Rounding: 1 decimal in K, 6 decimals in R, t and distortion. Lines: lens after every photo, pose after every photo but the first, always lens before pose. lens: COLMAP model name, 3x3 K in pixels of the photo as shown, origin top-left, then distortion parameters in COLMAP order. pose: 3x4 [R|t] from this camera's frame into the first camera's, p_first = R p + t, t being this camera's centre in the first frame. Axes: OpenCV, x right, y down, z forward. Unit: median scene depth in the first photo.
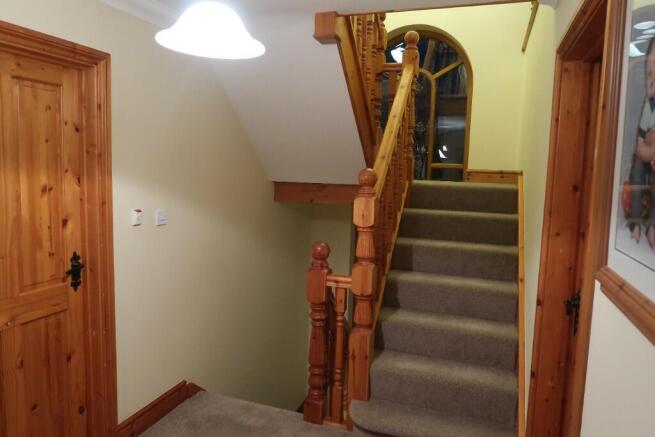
lens RADIAL K [[452.8, 0, 326.4], [0, 452.8, 213.7], [0, 0, 1]] dist [-0.022714, 0.000844]
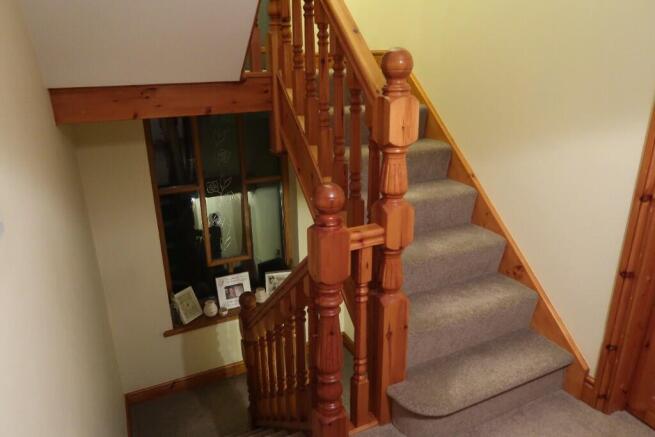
lens RADIAL K [[452.8, 0, 326.4], [0, 452.8, 213.7], [0, 0, 1]] dist [-0.022714, 0.000844]
pose [[0.712682, -0.261454, 0.650942, -0.405473], [0.104947, 0.957242, 0.269580, -0.057756], [-0.693592, -0.123810, 0.709648, 0.585036]]
